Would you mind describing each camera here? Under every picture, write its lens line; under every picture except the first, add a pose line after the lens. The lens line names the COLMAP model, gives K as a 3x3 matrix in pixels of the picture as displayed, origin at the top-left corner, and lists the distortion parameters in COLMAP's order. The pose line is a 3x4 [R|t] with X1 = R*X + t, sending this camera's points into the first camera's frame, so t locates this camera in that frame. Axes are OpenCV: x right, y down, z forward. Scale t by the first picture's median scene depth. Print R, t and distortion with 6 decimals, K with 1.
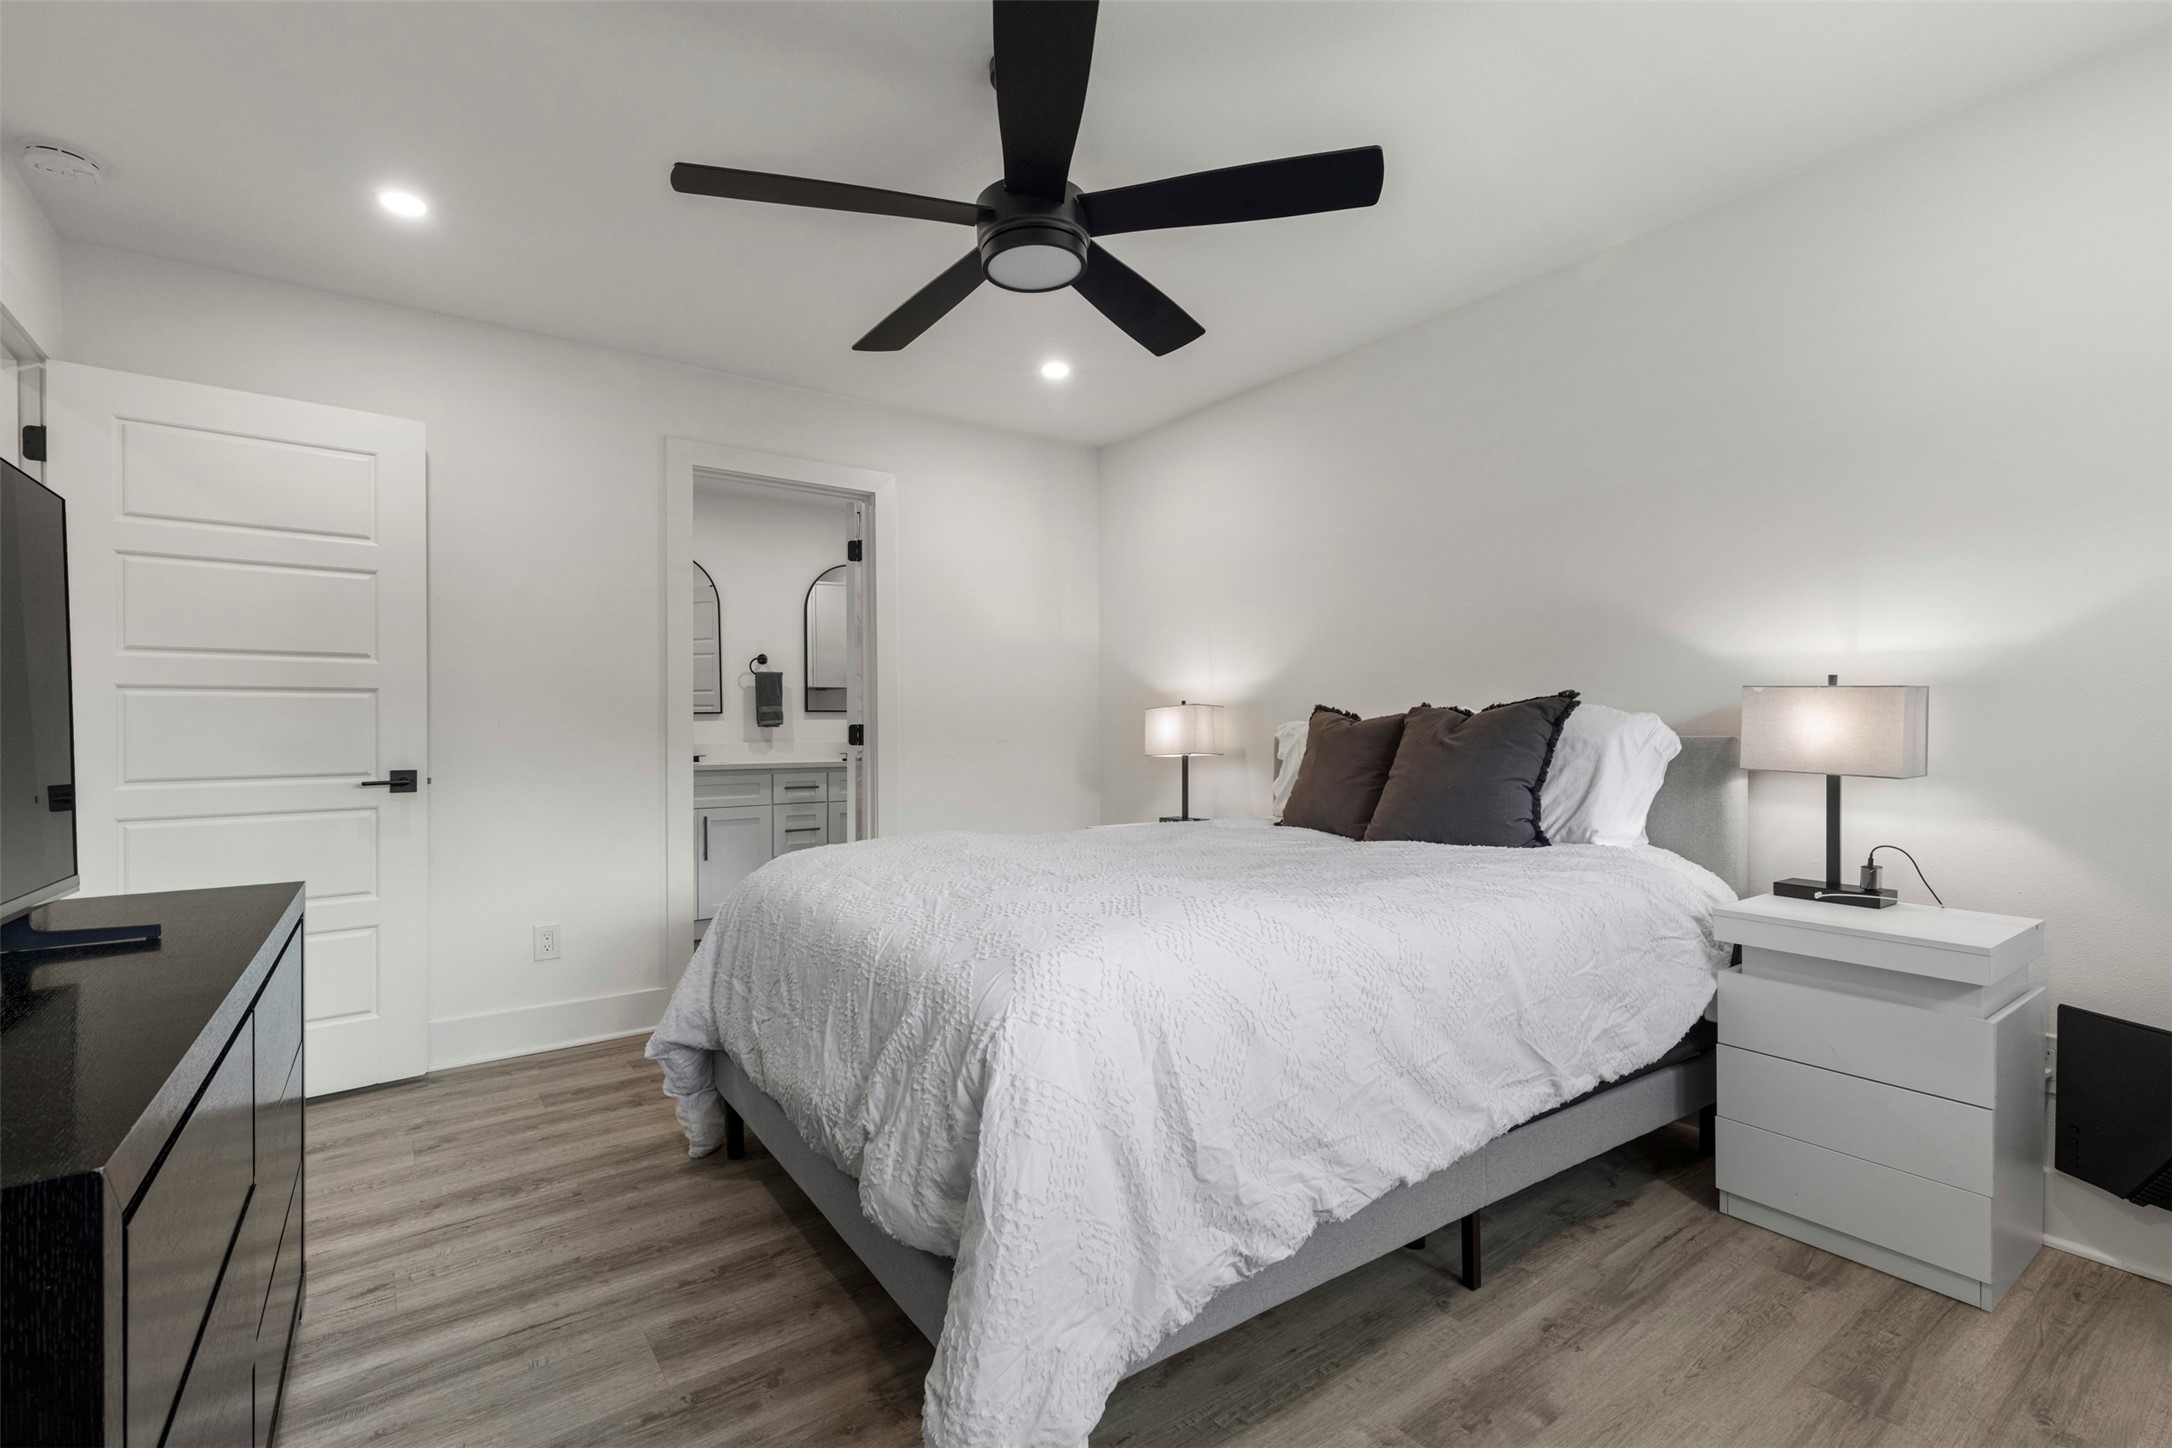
lens RADIAL K [[1002.0, 0, 1086.0], [0, 1002.0, 724.0], [0, 0, 1]] dist [-0.001269, -0.000210]
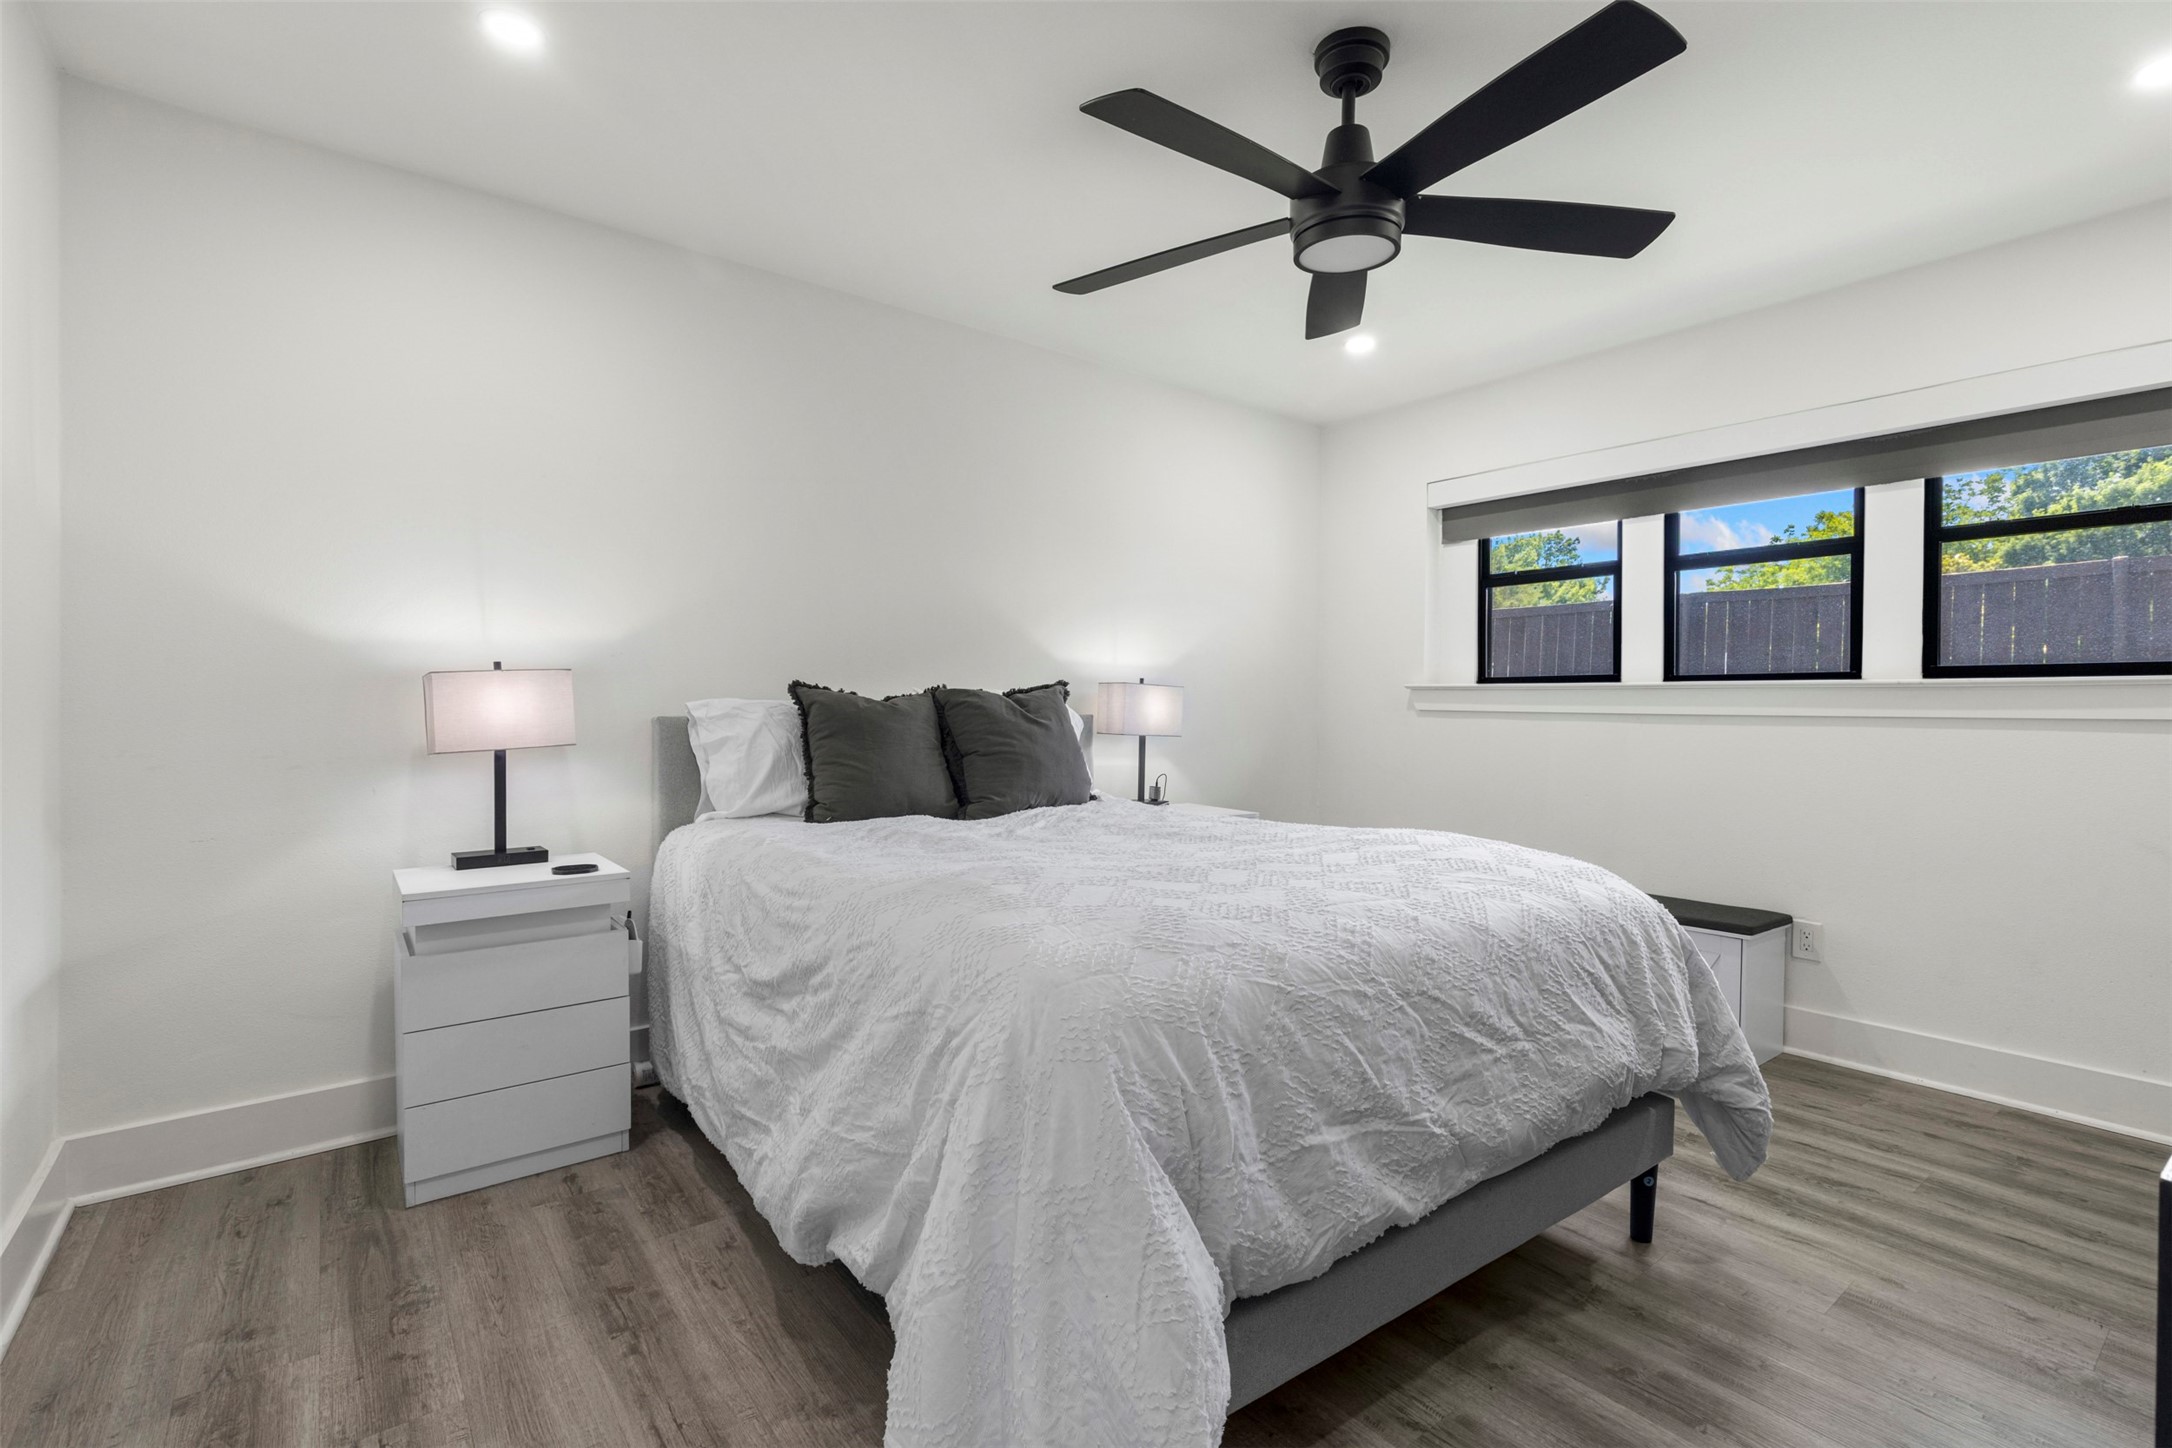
lens RADIAL K [[994.4, 0, 1086.0], [0, 994.4, 724.0], [0, 0, 1]] dist [0.002071, 0.000310]
pose [[-0.052900, -0.013579, 0.998508, -0.866957], [-0.008888, 0.999874, 0.013126, 0.007022], [-0.998560, -0.008181, -0.053014, 1.096785]]
